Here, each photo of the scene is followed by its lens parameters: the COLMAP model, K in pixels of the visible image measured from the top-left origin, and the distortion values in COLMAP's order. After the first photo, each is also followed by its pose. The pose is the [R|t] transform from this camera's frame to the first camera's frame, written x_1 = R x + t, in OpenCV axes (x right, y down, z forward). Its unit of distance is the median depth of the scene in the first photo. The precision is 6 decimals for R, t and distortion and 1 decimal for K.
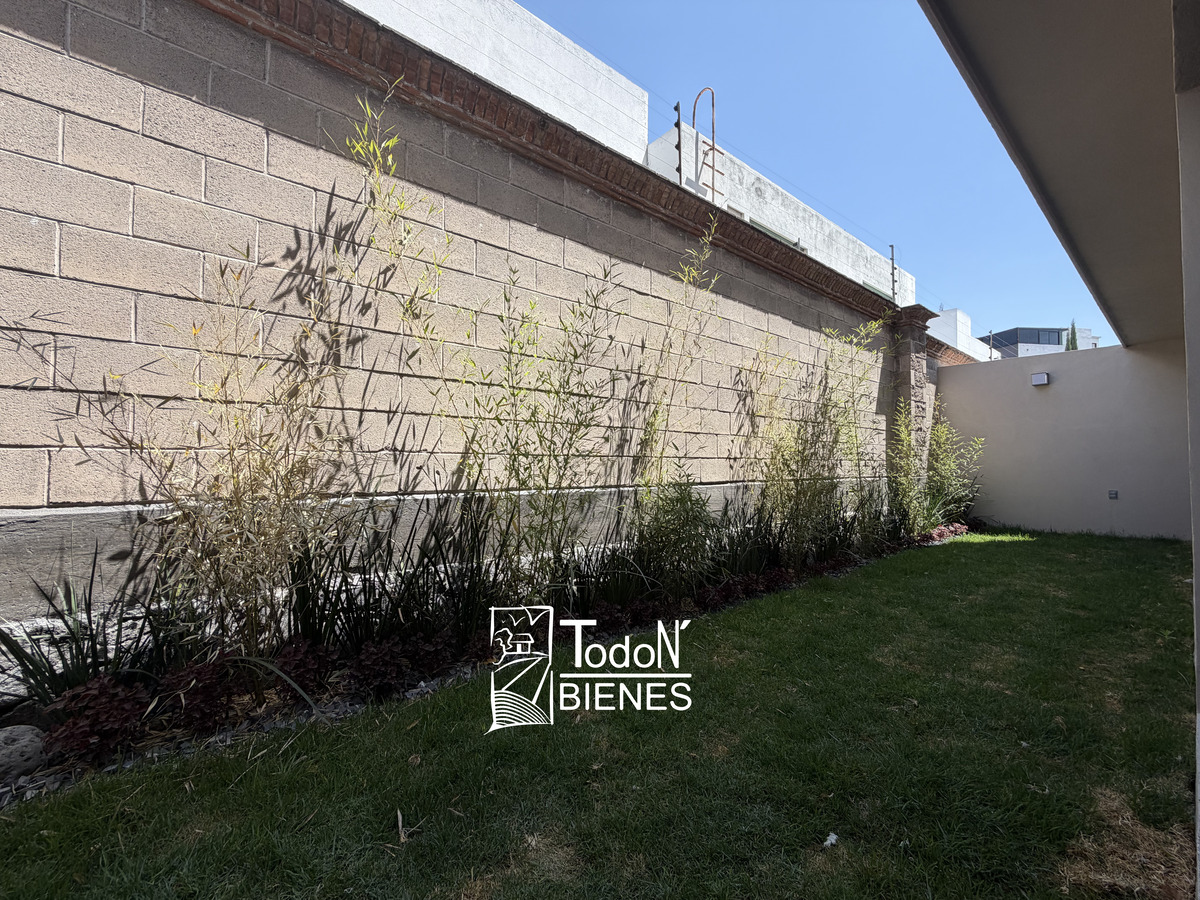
lens RADIAL K [[479.6, 0, 604.5], [0, 479.6, 449.5], [0, 0, 1]] dist [0.001885, -0.001180]
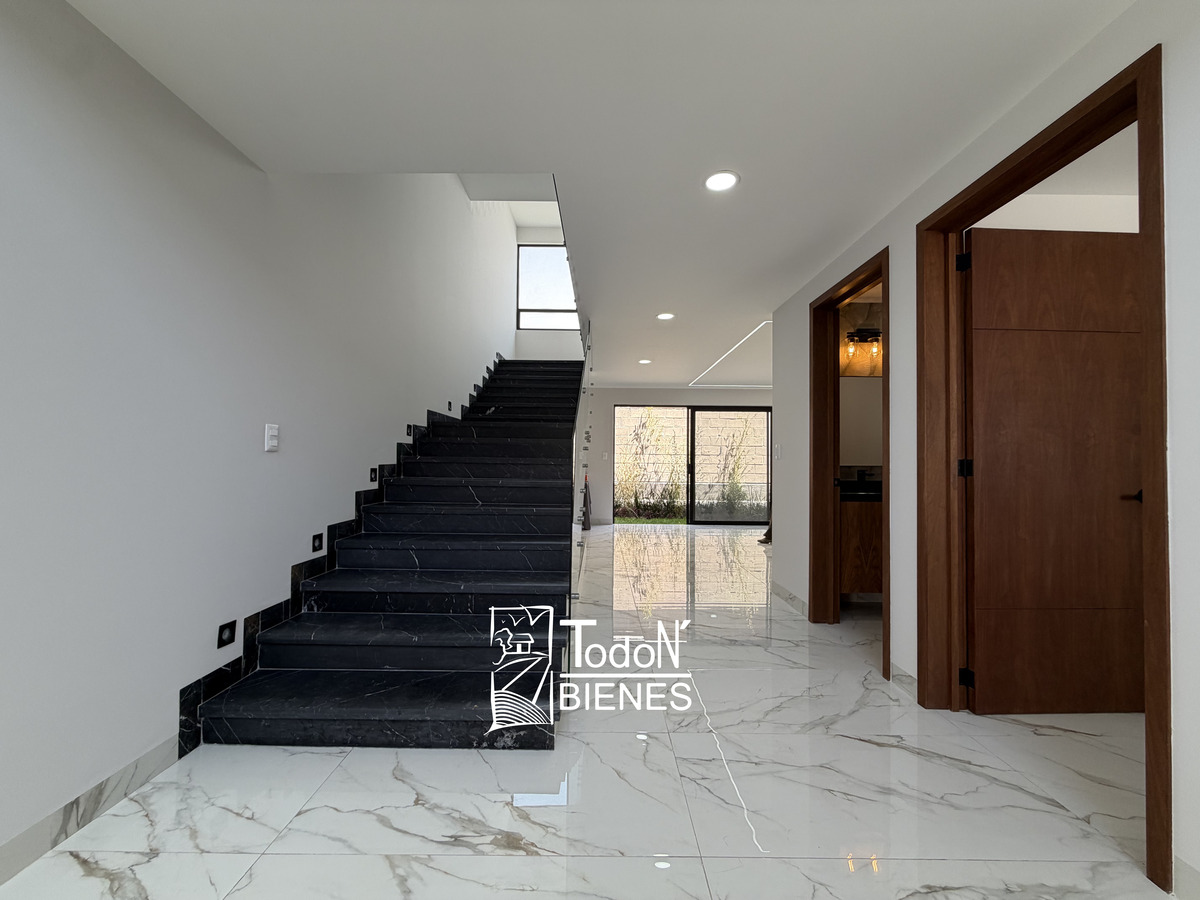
lens RADIAL K [[479.6, 0, 600.8], [0, 479.6, 454.1], [0, 0, 1]] dist [0.001885, -0.001180]
pose [[0.771101, -0.009101, -0.636648, 1.920132], [0.011098, 0.999938, -0.000852, -0.157241], [0.636616, -0.006408, 0.771154, -2.616801]]
